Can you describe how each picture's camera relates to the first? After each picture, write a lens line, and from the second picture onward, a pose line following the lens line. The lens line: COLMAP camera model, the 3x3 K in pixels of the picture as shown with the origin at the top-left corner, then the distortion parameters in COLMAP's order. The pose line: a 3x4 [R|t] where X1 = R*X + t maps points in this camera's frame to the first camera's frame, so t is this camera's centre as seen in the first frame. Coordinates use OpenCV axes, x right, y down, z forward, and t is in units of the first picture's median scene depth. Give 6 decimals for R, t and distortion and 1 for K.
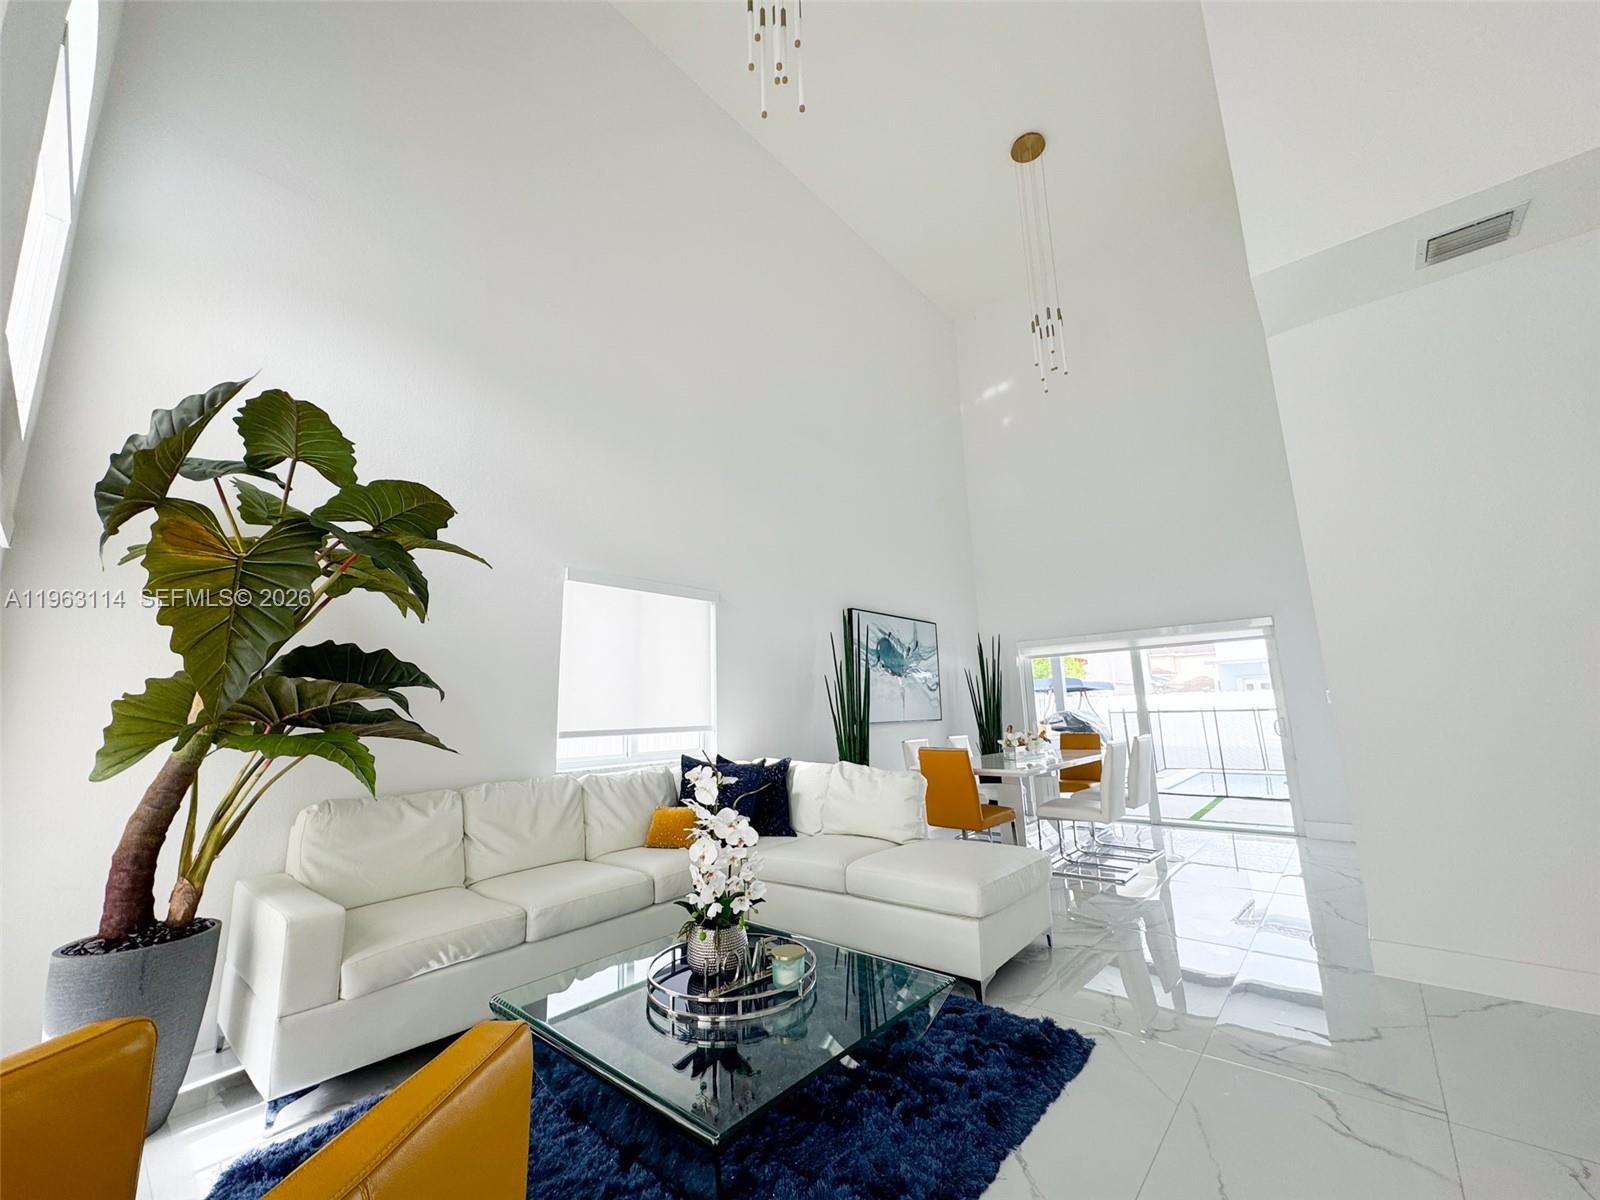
lens RADIAL K [[636.1, 0, 794.2], [0, 636.1, 599.0], [0, 0, 1]] dist [-0.000803, -0.000457]
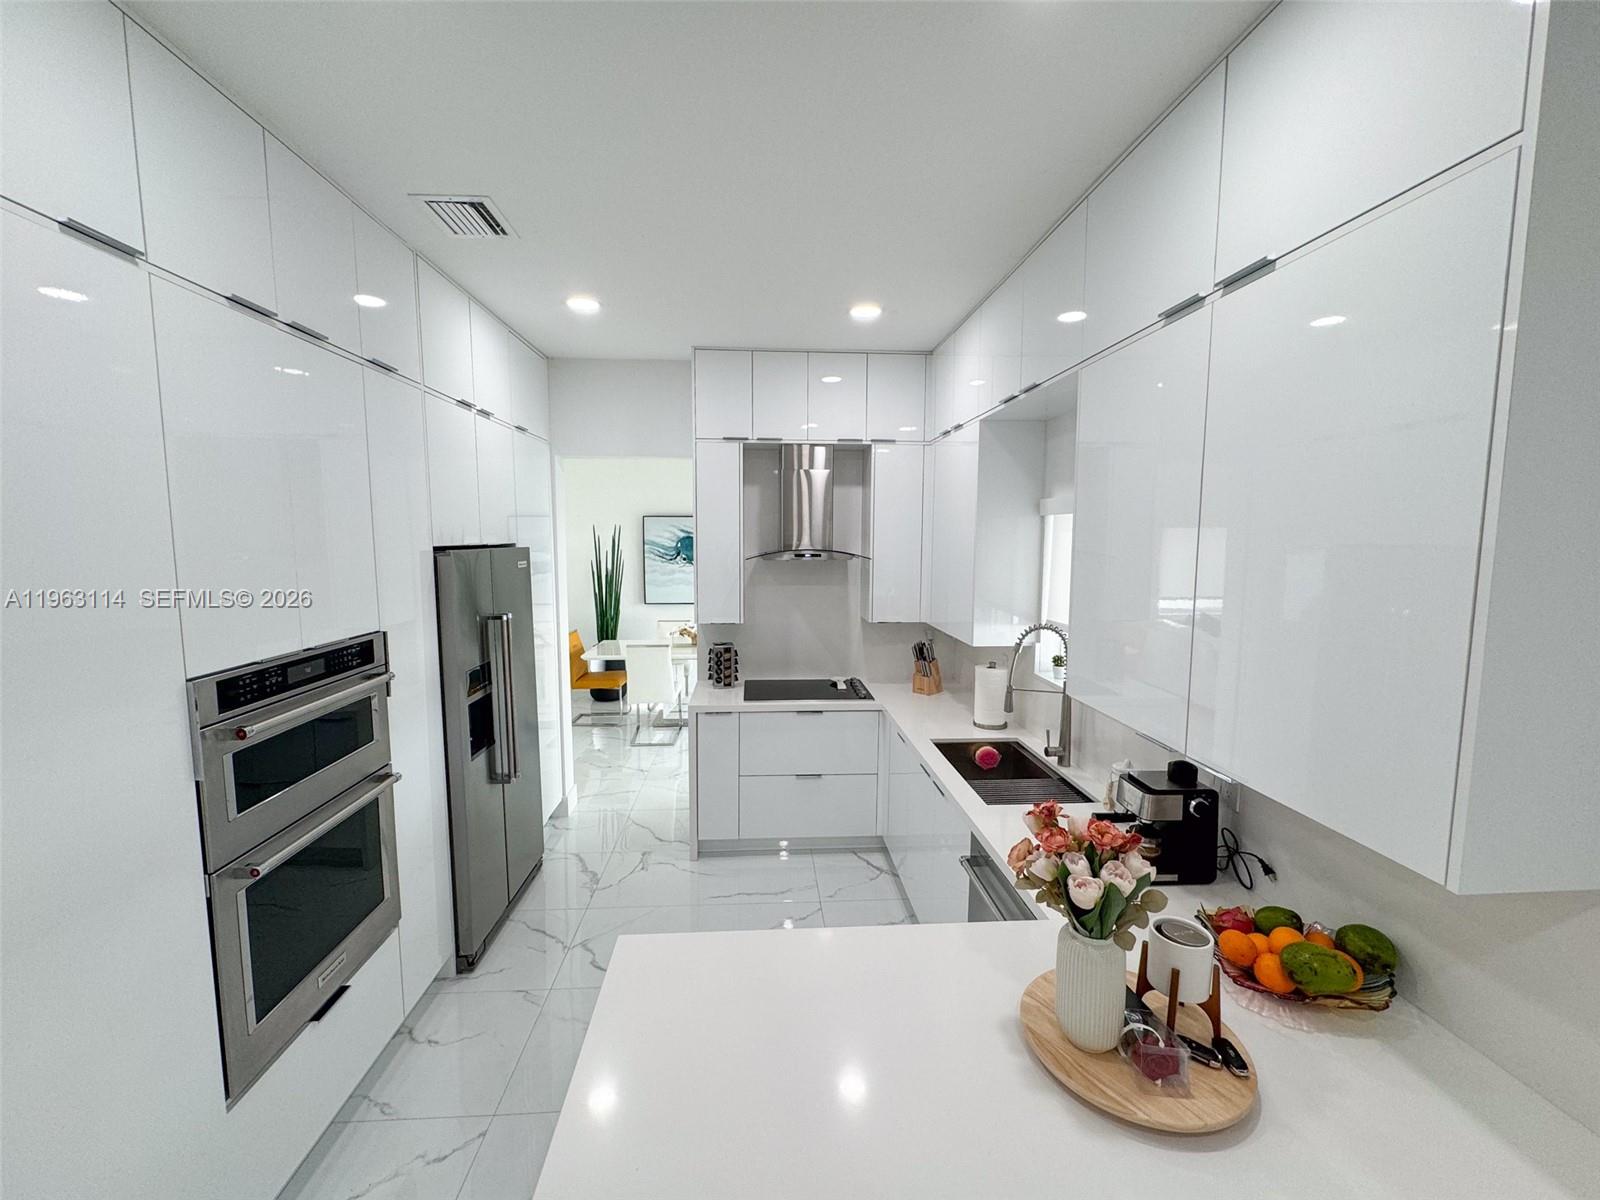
lens RADIAL K [[636.1, 0, 794.5], [0, 636.1, 595.2], [0, 0, 1]] dist [-0.000803, -0.000457]
pose [[0.698134, 0.095126, -0.709619, 1.537309], [0.109776, 0.965193, 0.237385, -0.128645], [0.707501, -0.243626, 0.663392, 0.403940]]
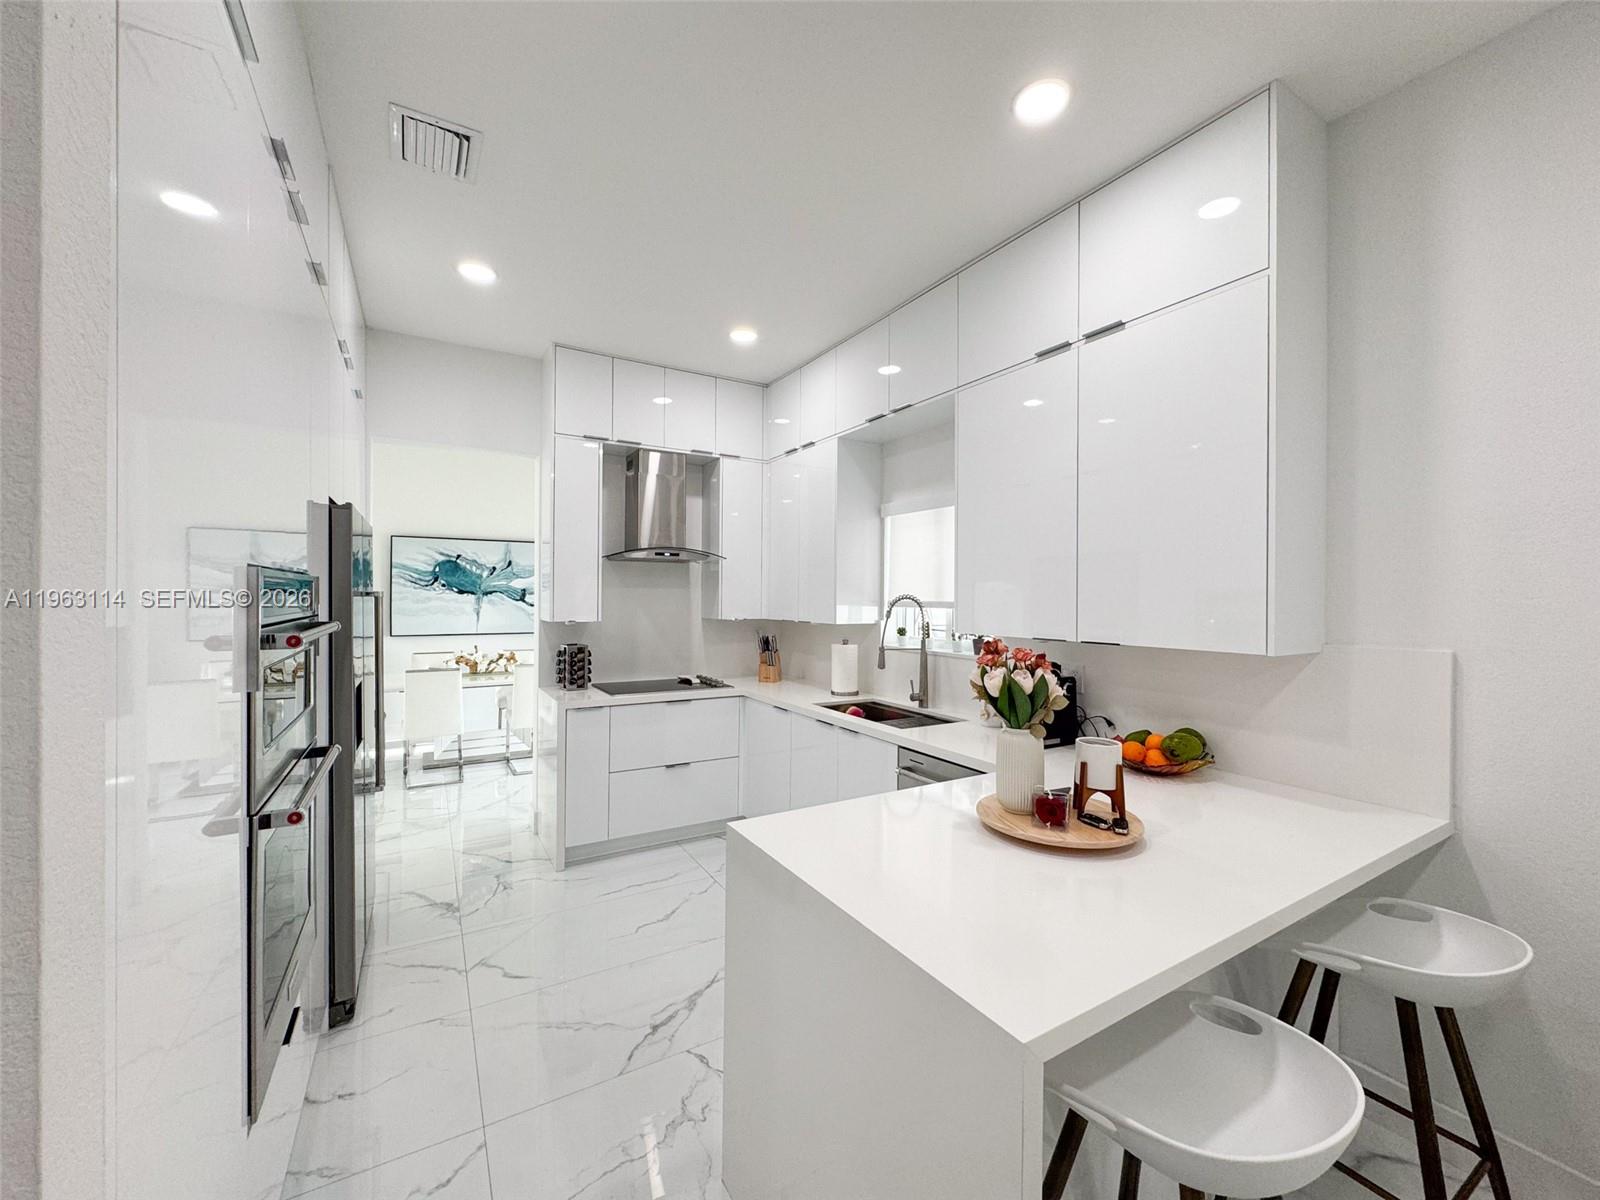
lens RADIAL K [[636.1, 0, 776.6], [0, 636.1, 594.9], [0, 0, 1]] dist [-0.000803, -0.000457]
pose [[0.940998, 0.030105, -0.337071, 1.390557], [0.030842, 0.984261, 0.174007, -0.071244], [0.337005, -0.174136, 0.925259, 0.210665]]
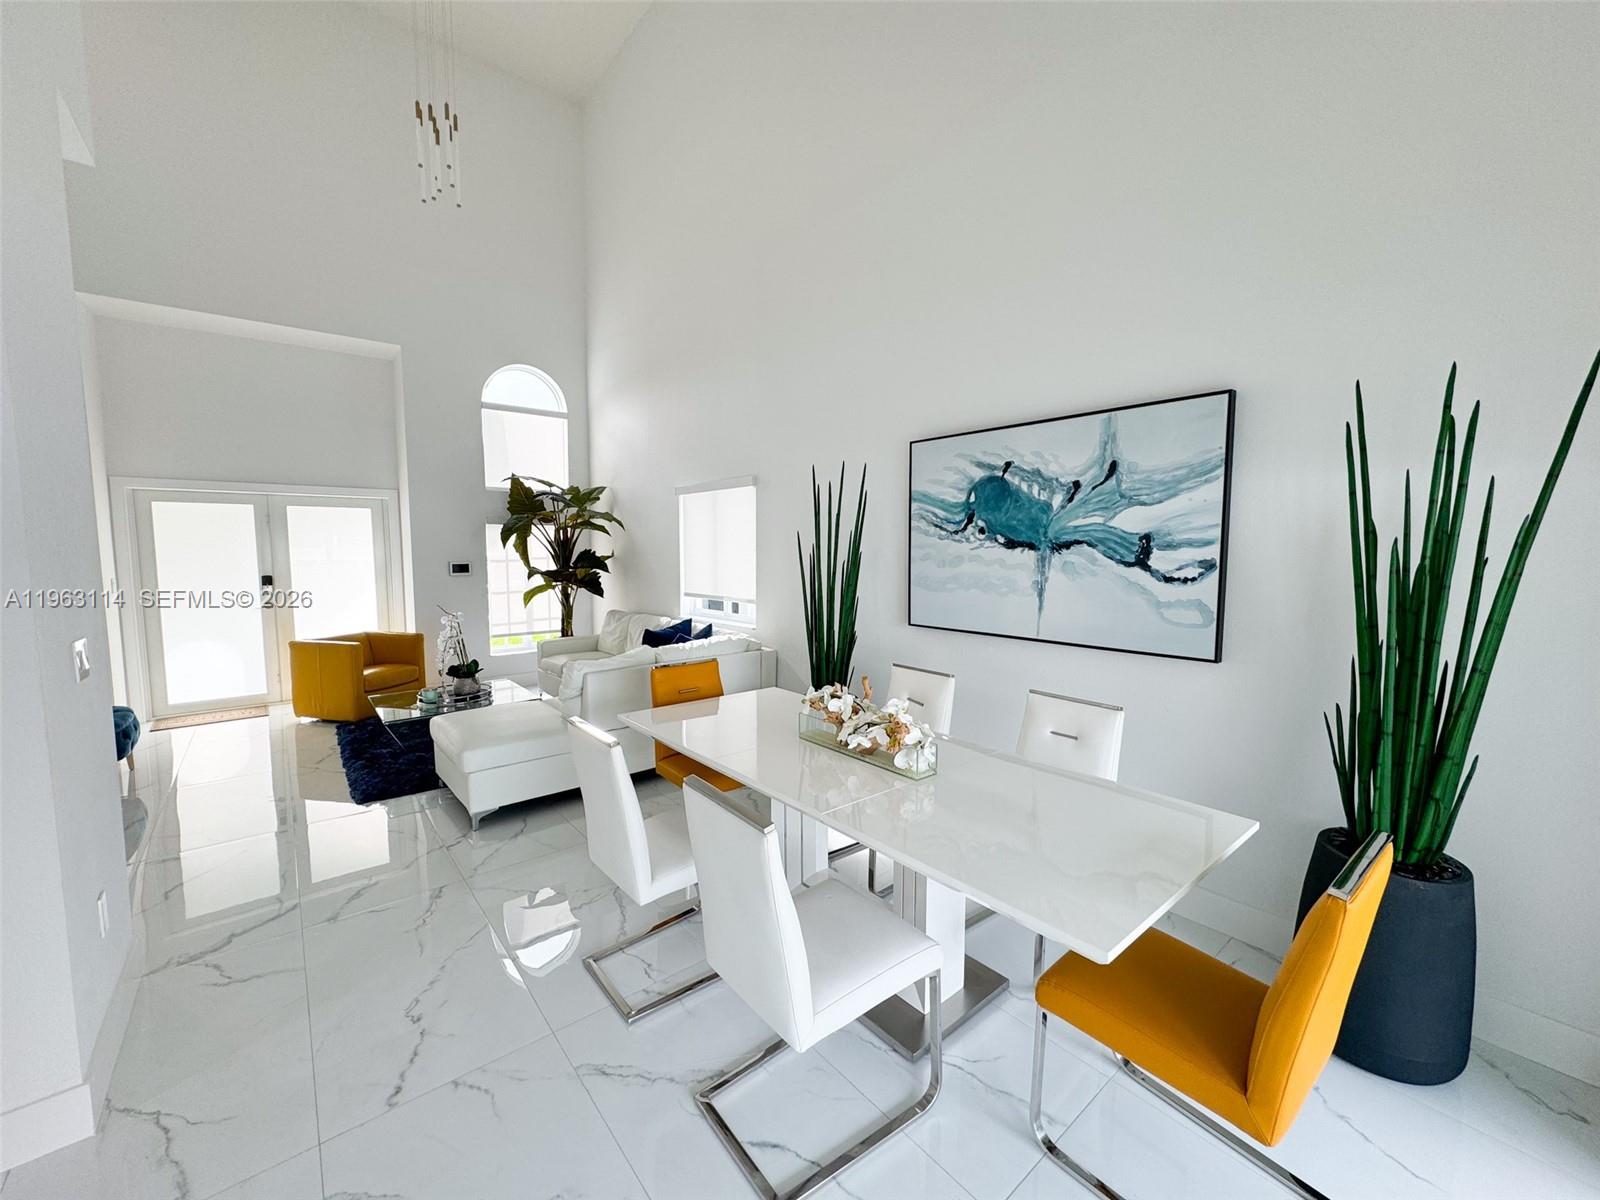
lens RADIAL K [[636.1, 0, 797.1], [0, 636.1, 598.3], [0, 0, 1]] dist [-0.000803, -0.000457]
pose [[-0.160120, 0.105094, -0.981487, 0.911086], [0.181016, 0.980581, 0.075466, 0.120354], [0.970358, -0.165581, -0.176035, 1.217343]]
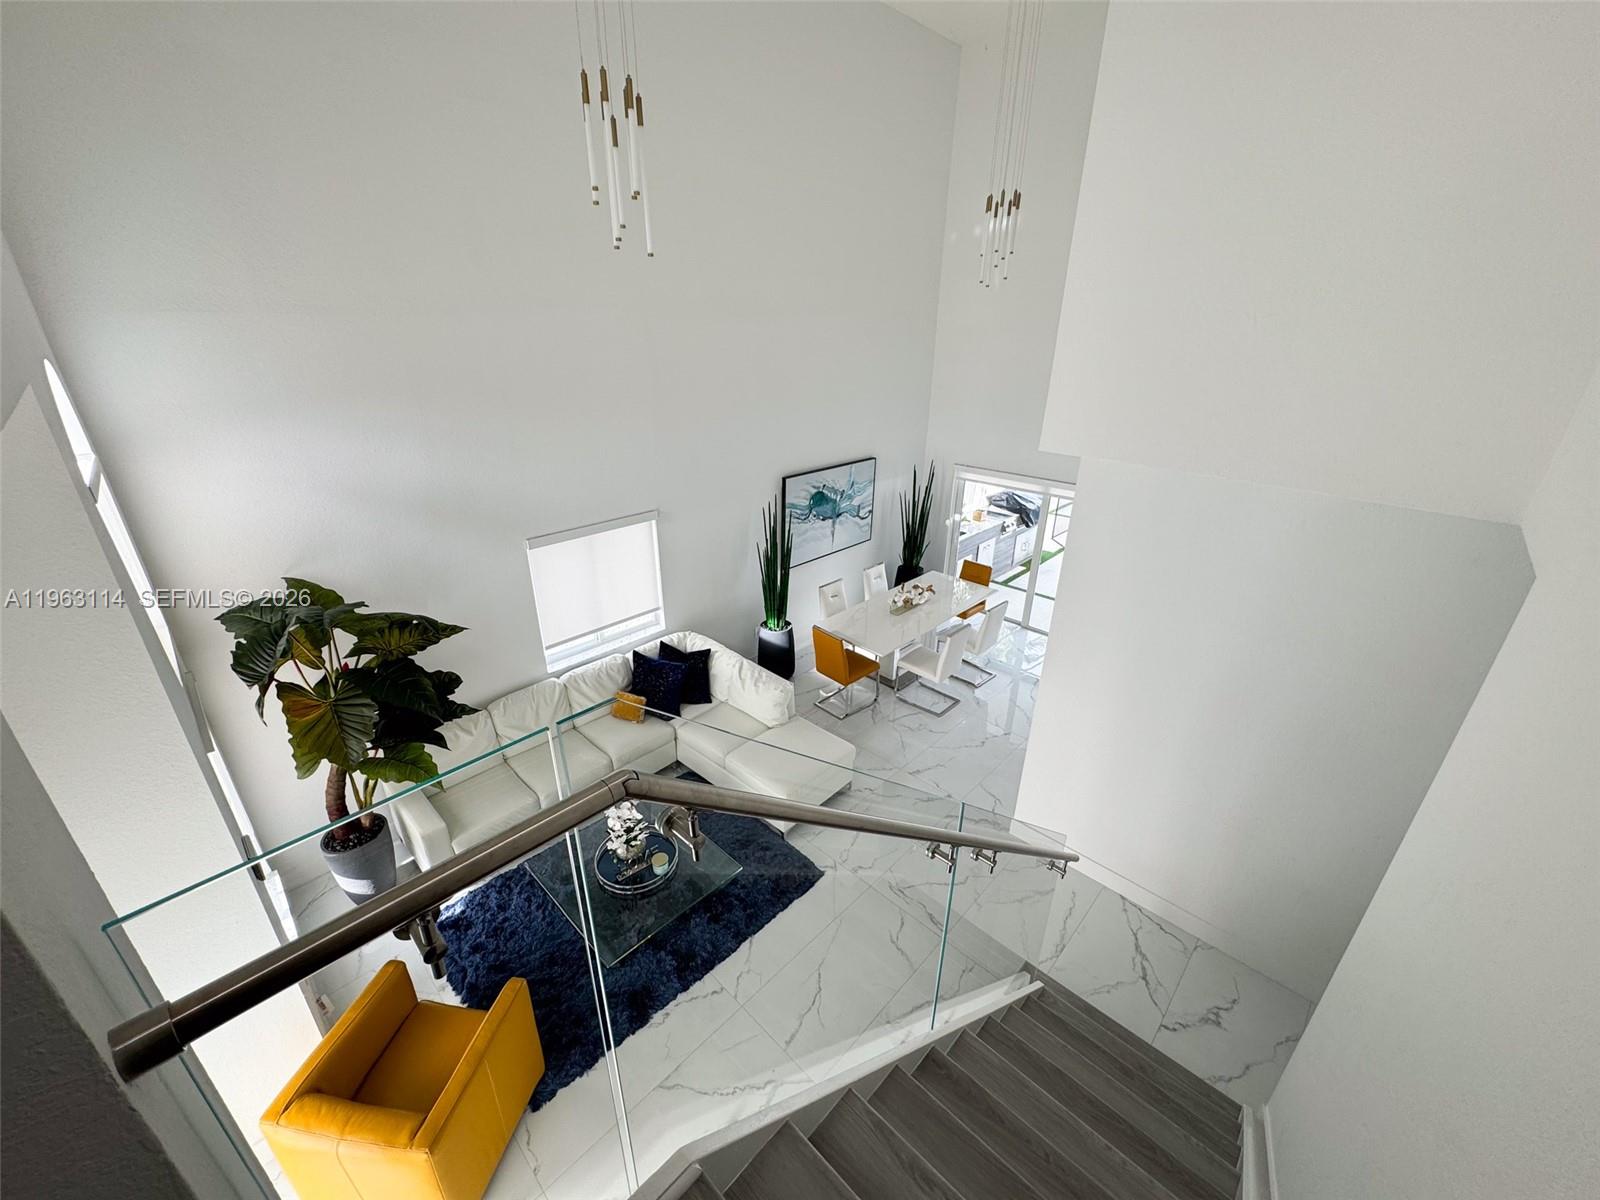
lens RADIAL K [[636.1, 0, 792.1], [0, 636.1, 601.8], [0, 0, 1]] dist [-0.000803, -0.000457]
pose [[0.998047, 0.052468, -0.033901, 0.190889], [-0.024145, 0.824541, 0.565287, -0.564168], [0.057612, -0.563364, 0.824197, -0.092730]]
